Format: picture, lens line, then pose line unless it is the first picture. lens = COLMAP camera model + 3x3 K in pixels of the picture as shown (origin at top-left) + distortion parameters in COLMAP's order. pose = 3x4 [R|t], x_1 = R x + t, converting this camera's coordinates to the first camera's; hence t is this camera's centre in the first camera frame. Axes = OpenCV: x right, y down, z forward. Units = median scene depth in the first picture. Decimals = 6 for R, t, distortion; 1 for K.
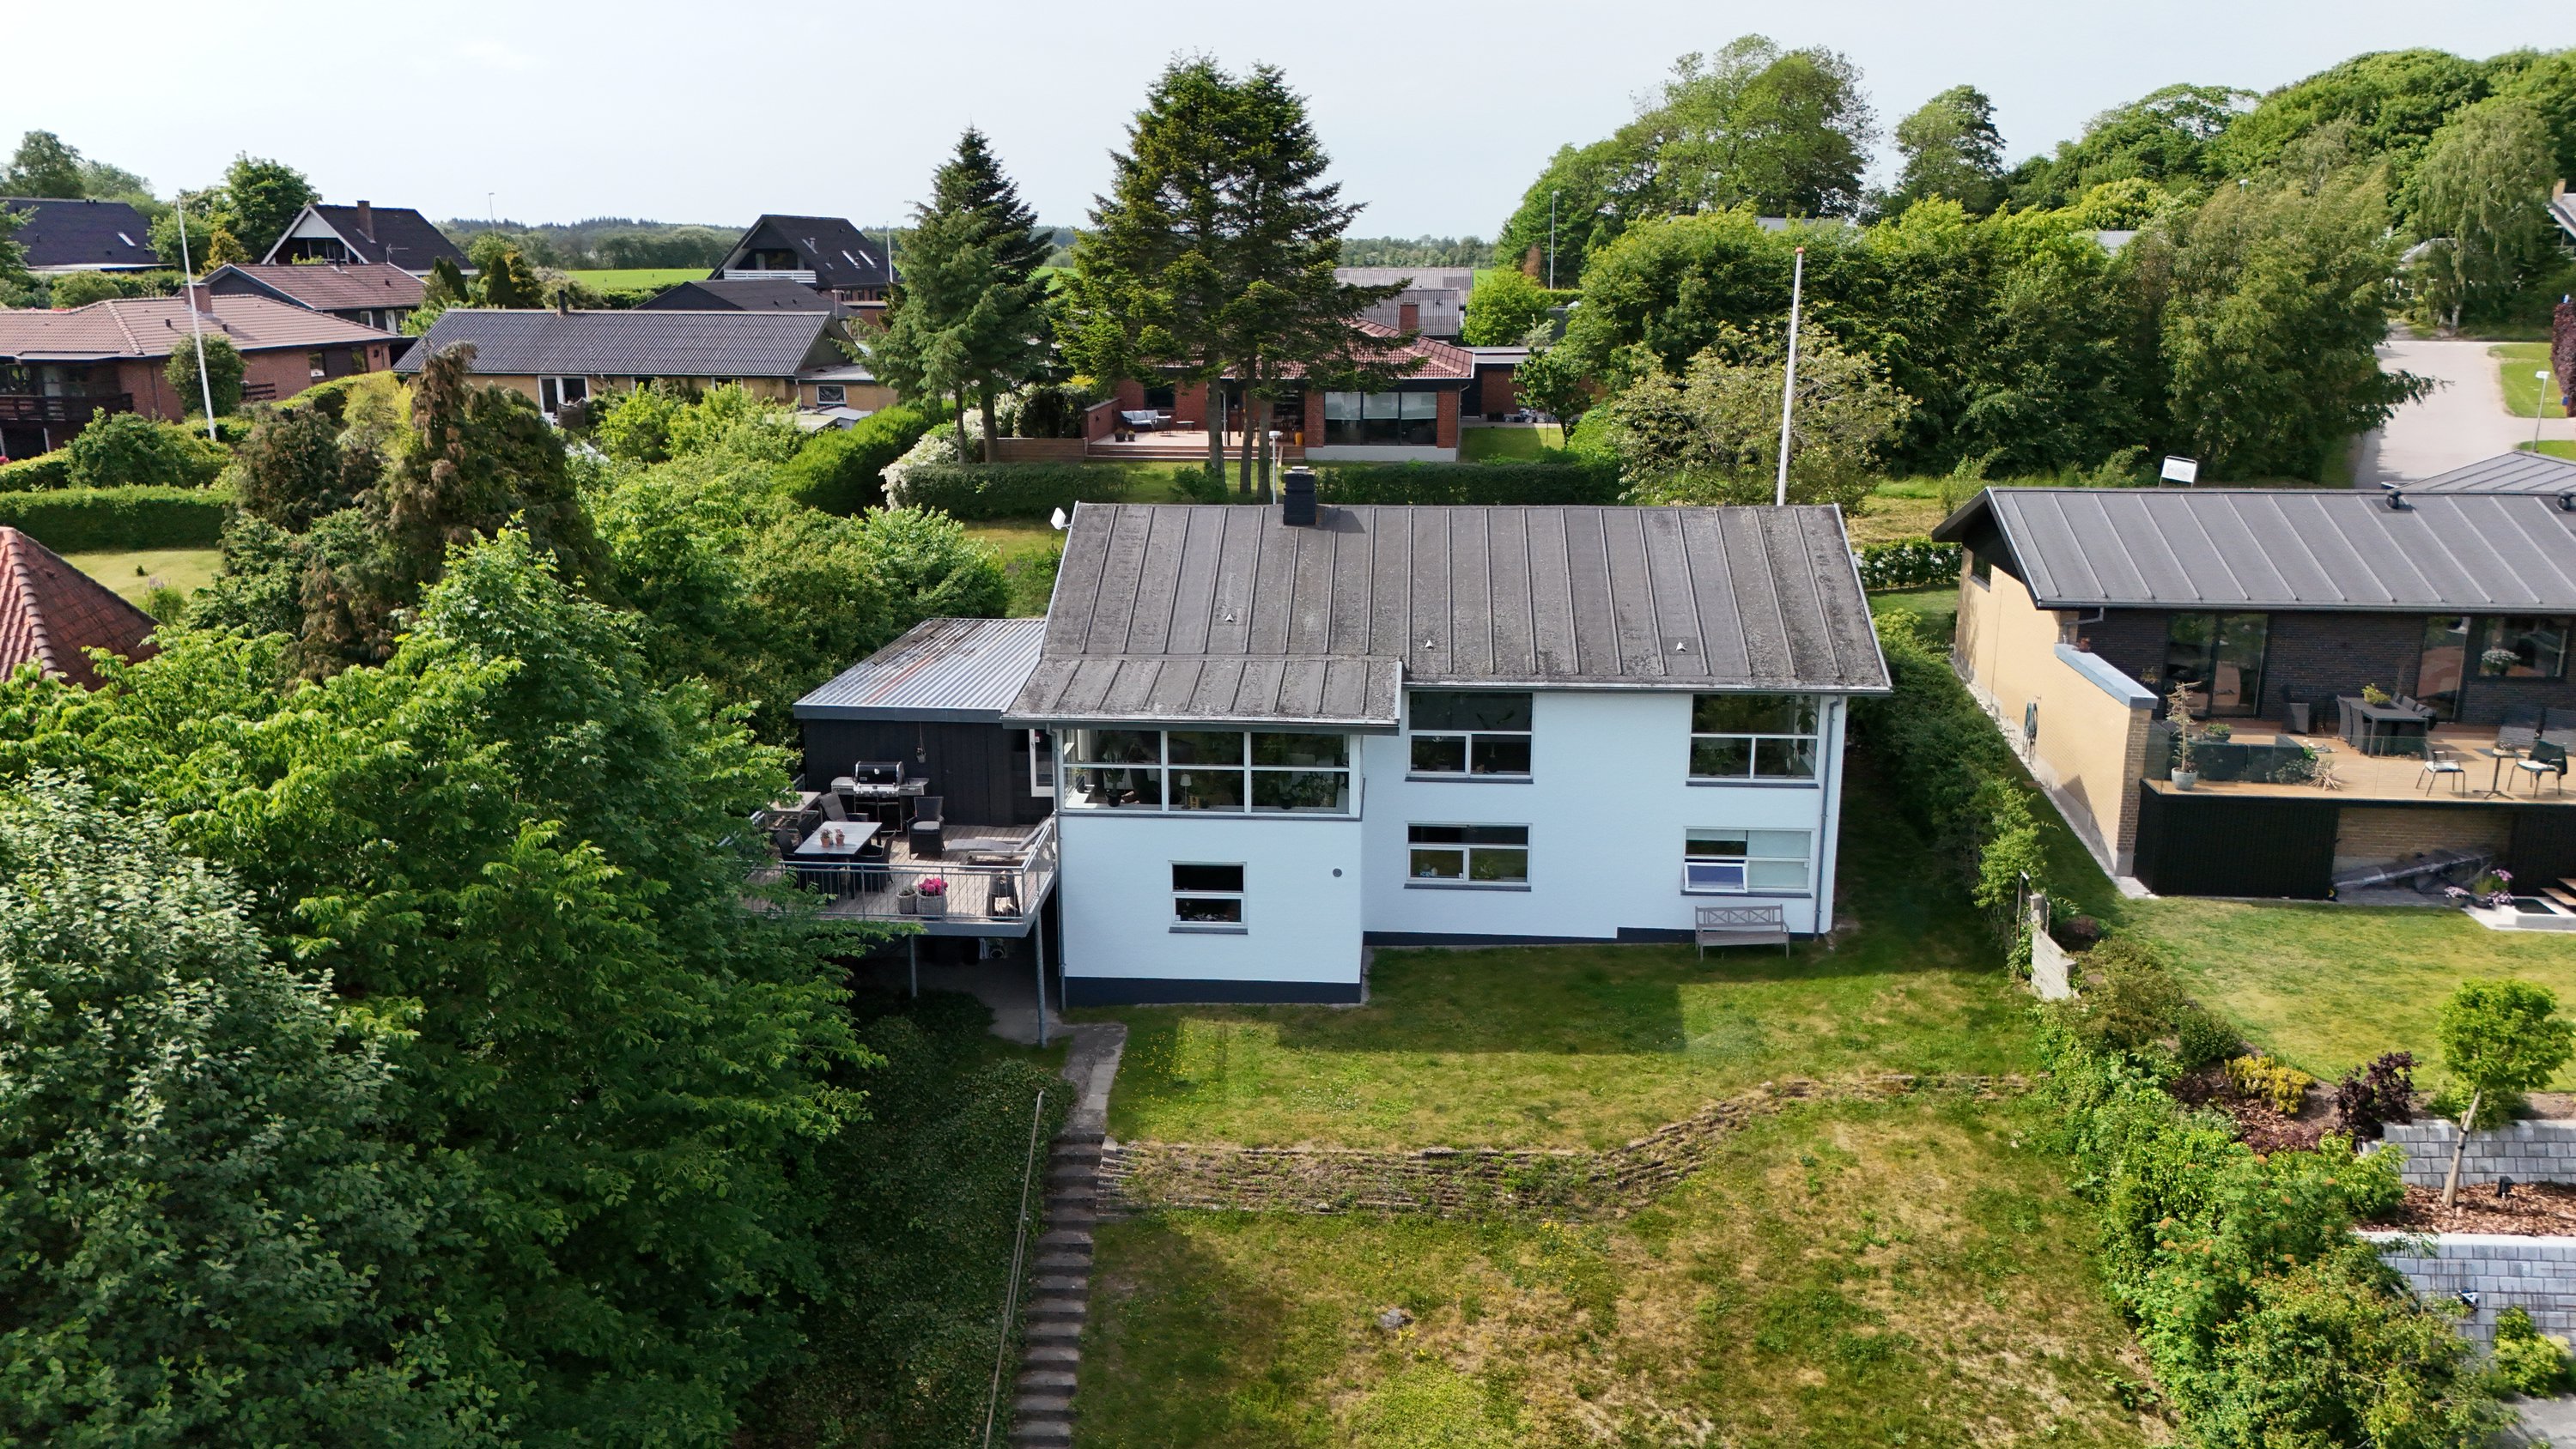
lens RADIAL K [[1877.9, 0, 1300.9], [0, 1877.9, 711.0], [0, 0, 1]] dist [0.074645, -0.075702]
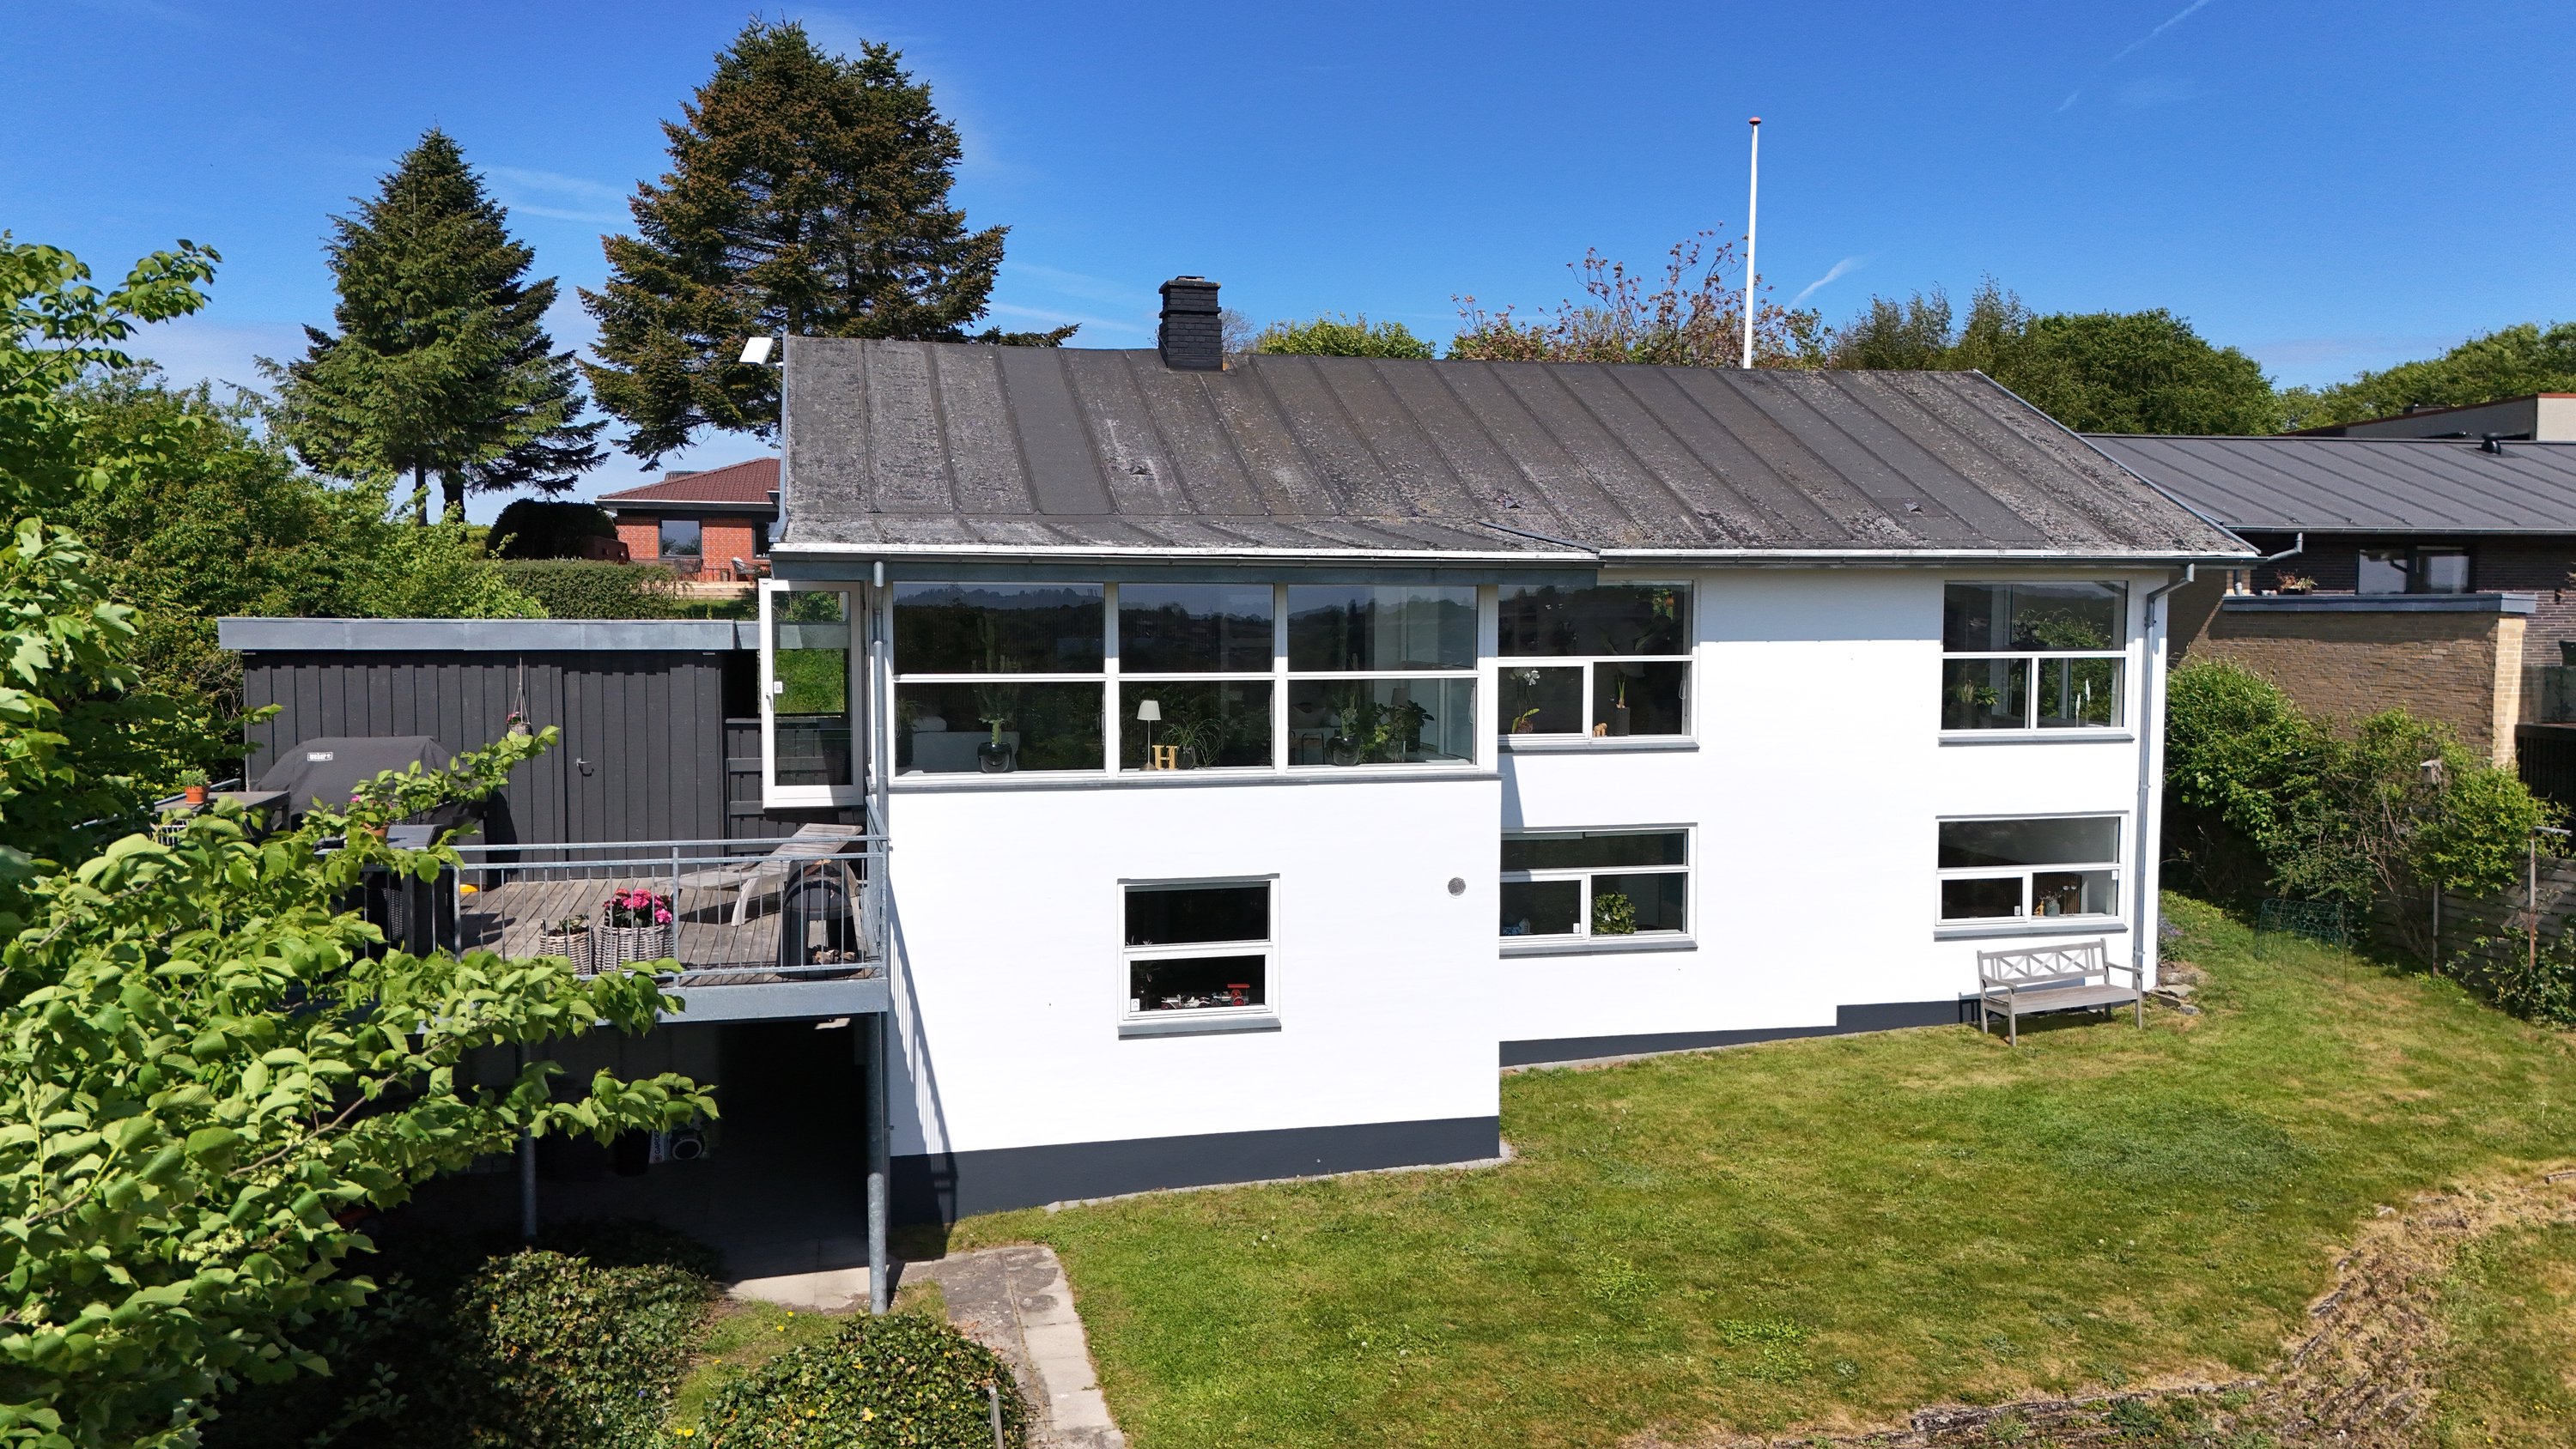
lens RADIAL K [[1877.9, 0, 1291.5], [0, 1877.9, 721.7], [0, 0, 1]] dist [0.074645, -0.075702]
pose [[0.955138, -0.017265, 0.295656, -0.161065], [0.068128, 0.984335, -0.162611, 0.115127], [-0.288217, 0.175459, 0.941353, 0.504760]]
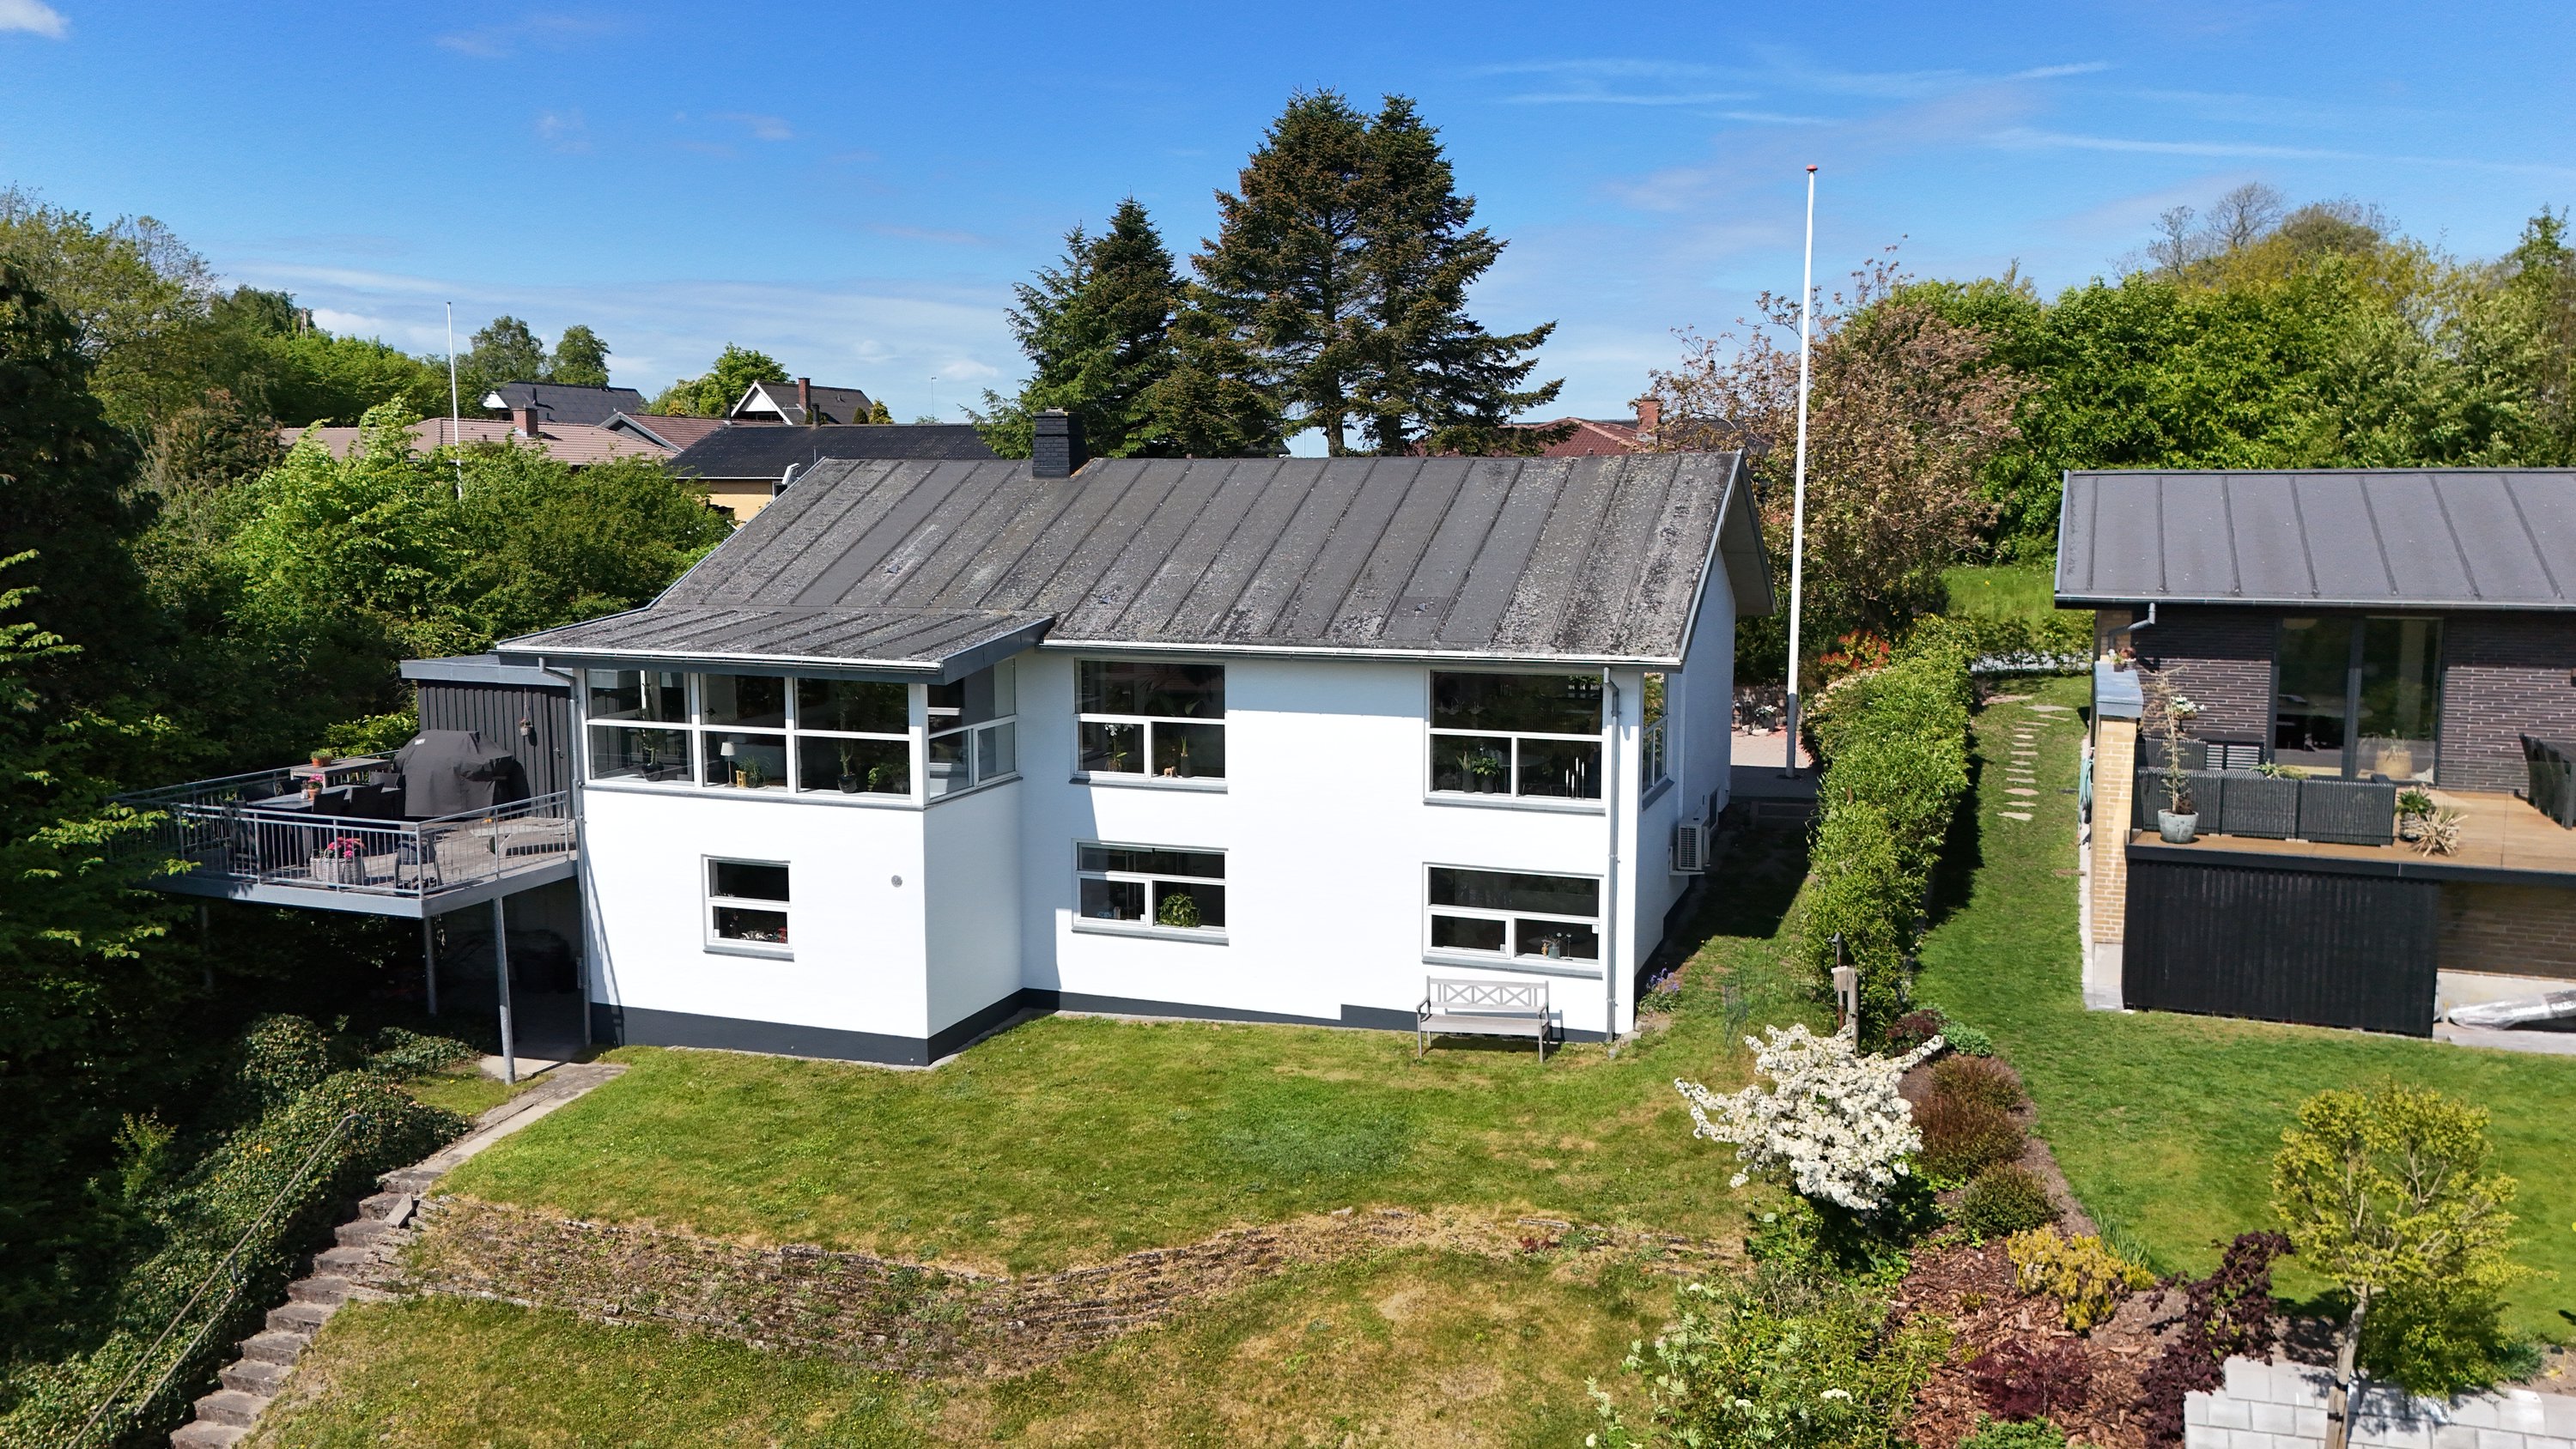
lens RADIAL K [[1877.9, 0, 1303.5], [0, 1877.9, 723.8], [0, 0, 1]] dist [0.074645, -0.075702]
pose [[0.960288, 0.035439, -0.276750, 0.356393], [-0.066595, 0.992345, -0.104001, 0.086772], [0.270946, 0.118301, 0.955297, 0.310371]]
